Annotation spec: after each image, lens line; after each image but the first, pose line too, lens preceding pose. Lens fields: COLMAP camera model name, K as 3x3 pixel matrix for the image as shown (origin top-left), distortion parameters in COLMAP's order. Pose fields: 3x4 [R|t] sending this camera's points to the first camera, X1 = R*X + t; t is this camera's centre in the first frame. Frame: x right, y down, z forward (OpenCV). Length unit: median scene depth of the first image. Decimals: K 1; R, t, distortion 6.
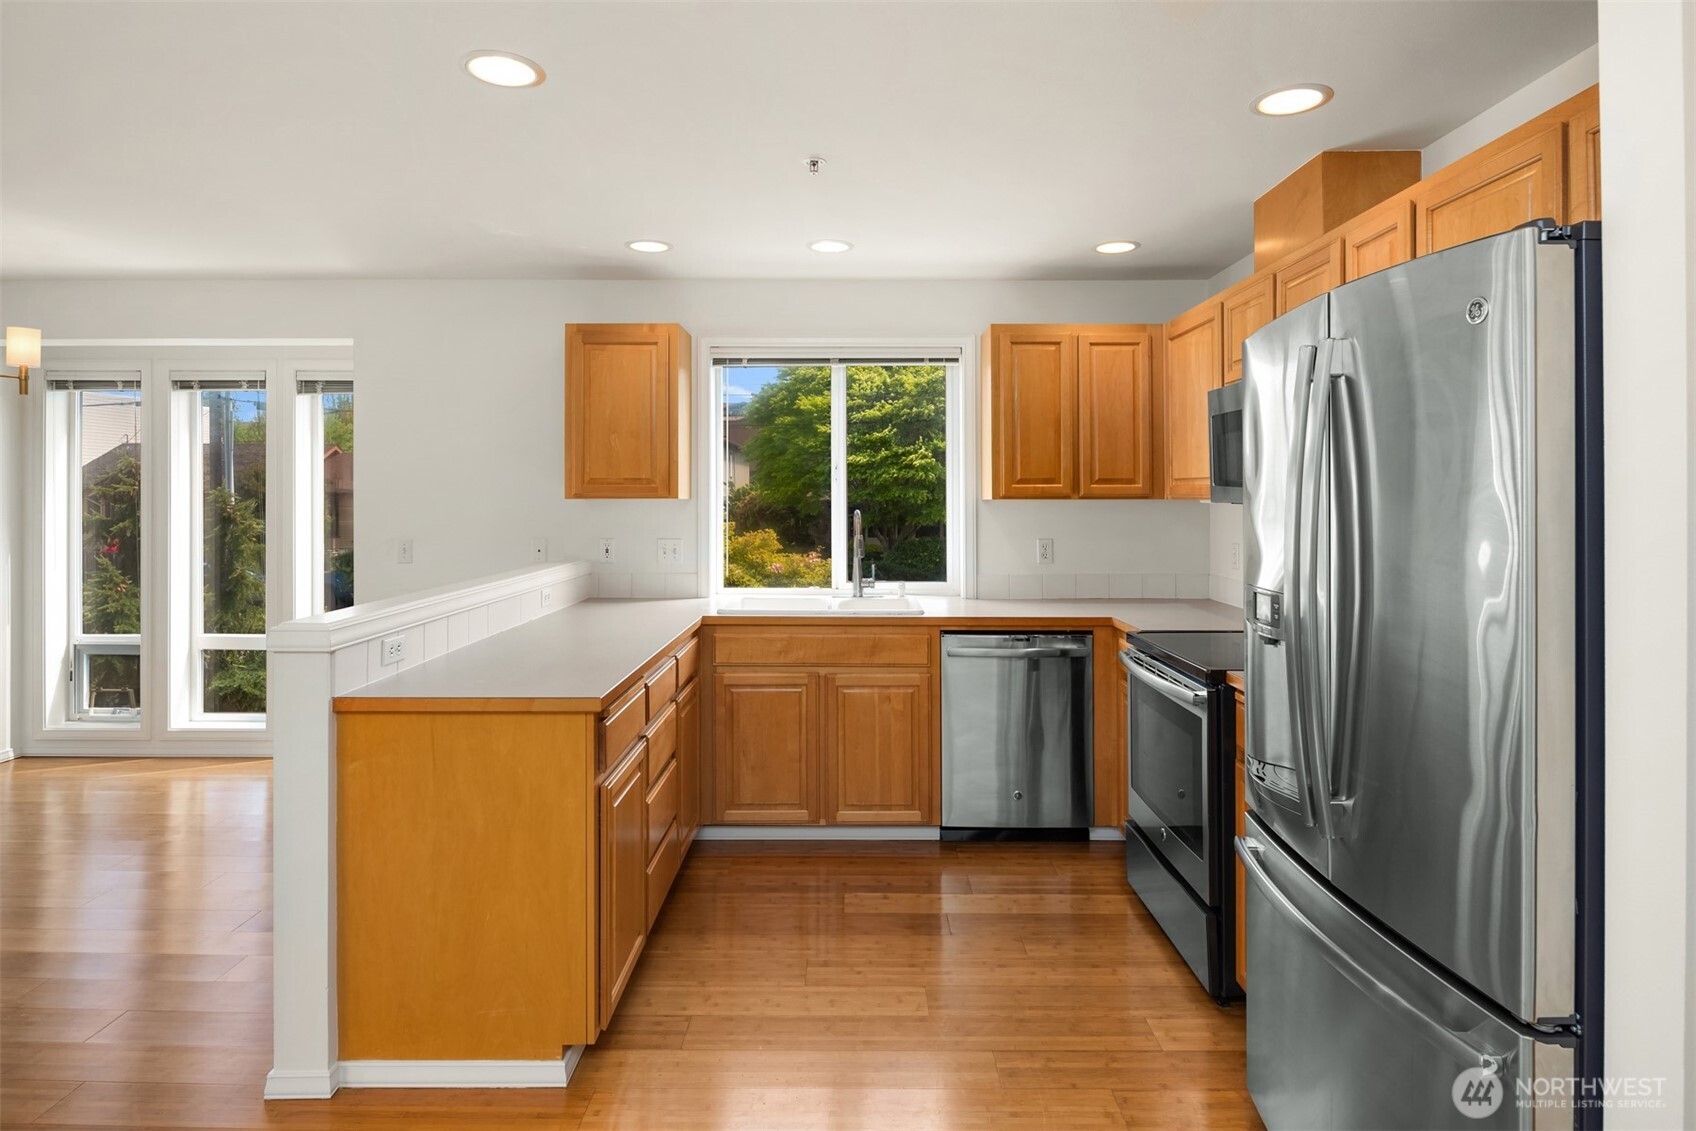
lens RADIAL K [[939.7, 0, 868.9], [0, 939.7, 498.7], [0, 0, 1]] dist [-0.003946, -0.005282]
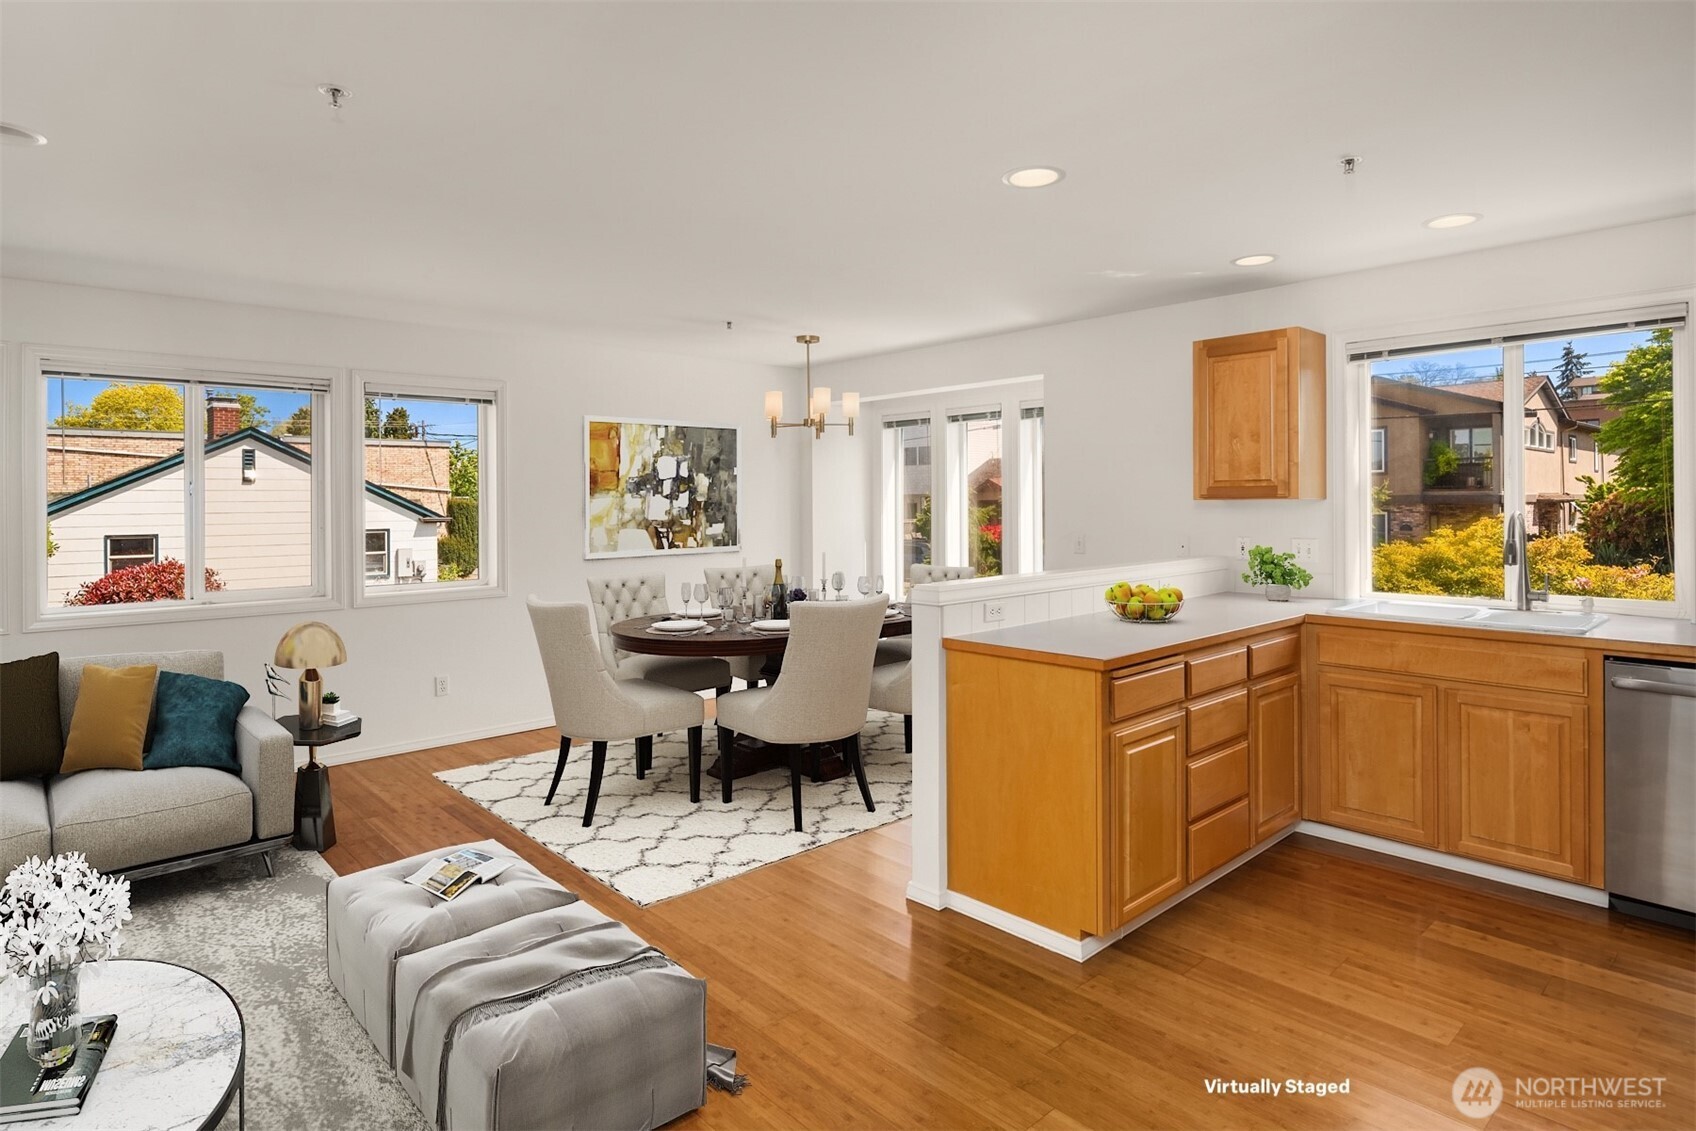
lens RADIAL K [[939.7, 0, 838.5], [0, 939.7, 506.4], [0, 0, 1]] dist [-0.003946, -0.005282]
pose [[0.657914, -0.004384, -0.753080, 0.254770], [0.008462, 0.999963, 0.001571, 0.002227], [0.753045, -0.007406, 0.657927, -0.049388]]
